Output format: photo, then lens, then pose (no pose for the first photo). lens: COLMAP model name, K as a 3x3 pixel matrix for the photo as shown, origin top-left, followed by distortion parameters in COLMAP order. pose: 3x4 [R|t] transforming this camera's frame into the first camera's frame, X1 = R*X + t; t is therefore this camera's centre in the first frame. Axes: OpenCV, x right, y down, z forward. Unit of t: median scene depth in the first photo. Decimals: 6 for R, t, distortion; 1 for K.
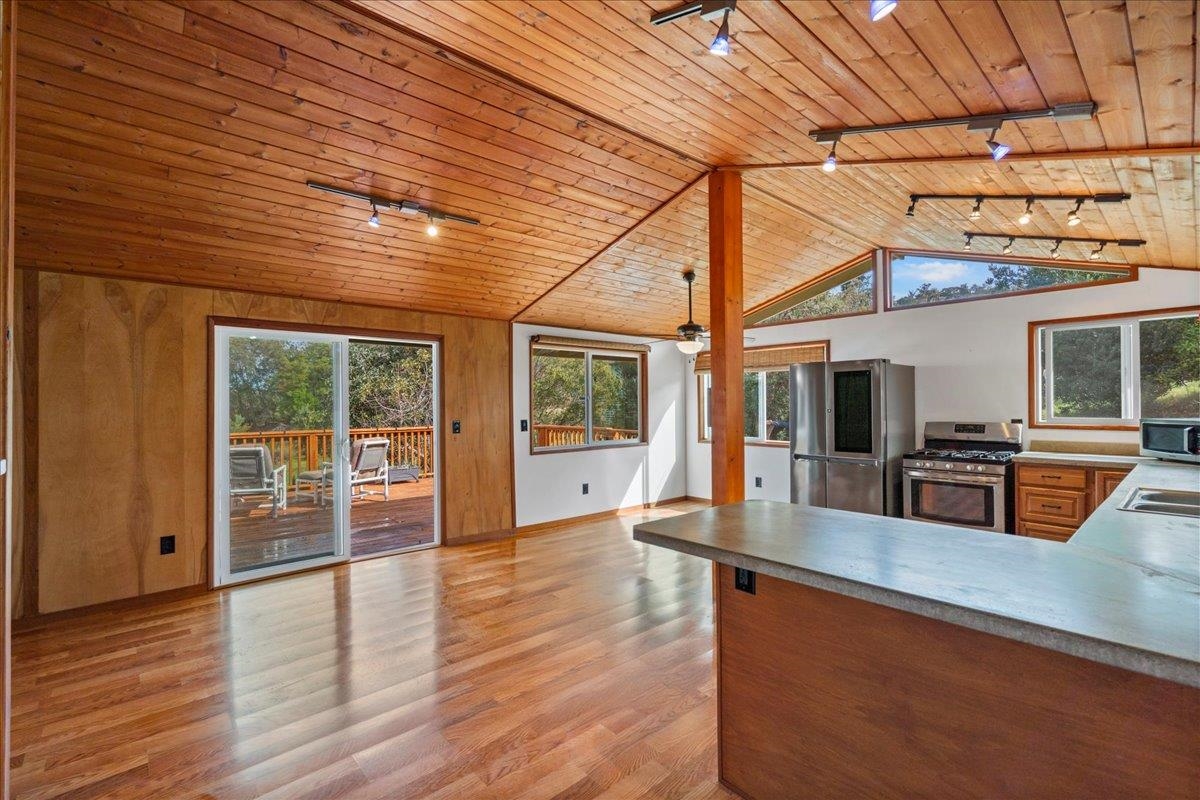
lens RADIAL K [[536.4, 0, 601.4], [0, 536.4, 402.9], [0, 0, 1]] dist [-0.003604, -0.000407]
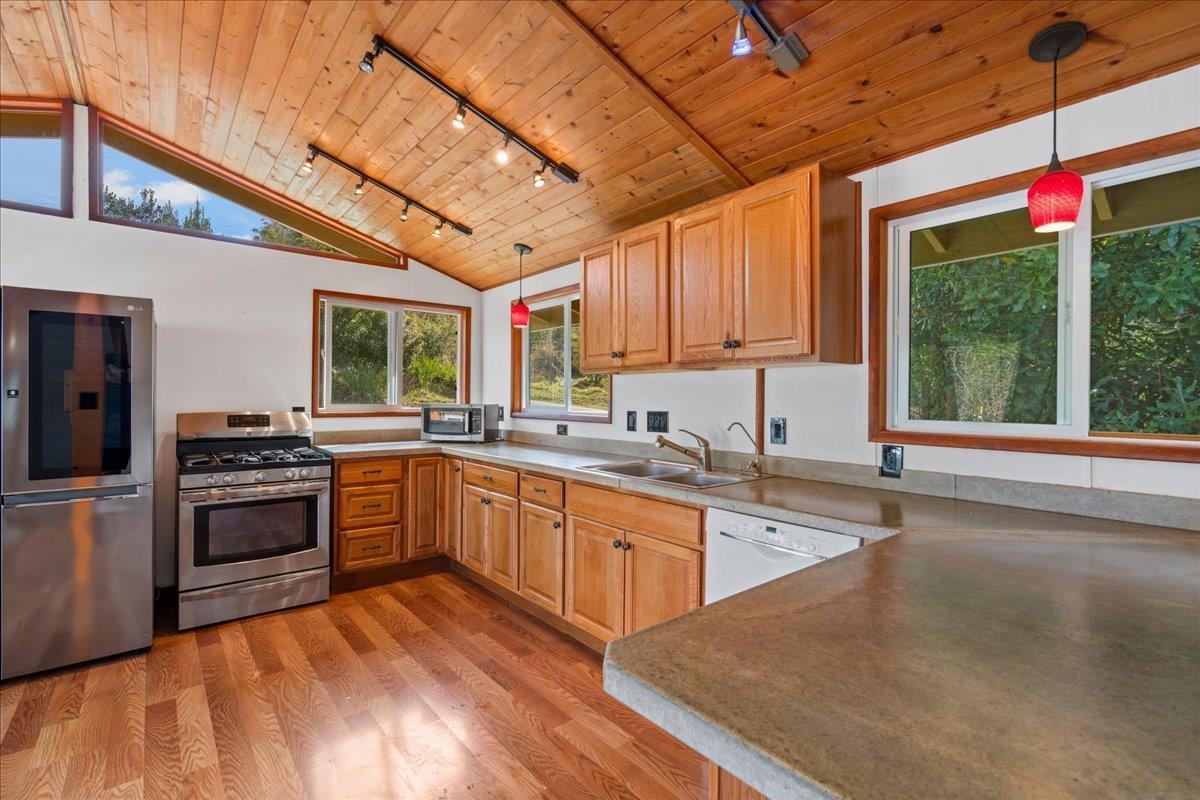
lens RADIAL K [[536.4, 0, 600.9], [0, 536.4, 394.9], [0, 0, 1]] dist [-0.003604, -0.000407]
pose [[0.031099, 0.016324, 0.999383, -0.013619], [-0.006714, 0.999847, -0.016123, 0.024640], [-0.999494, -0.006208, 0.031204, 0.577545]]
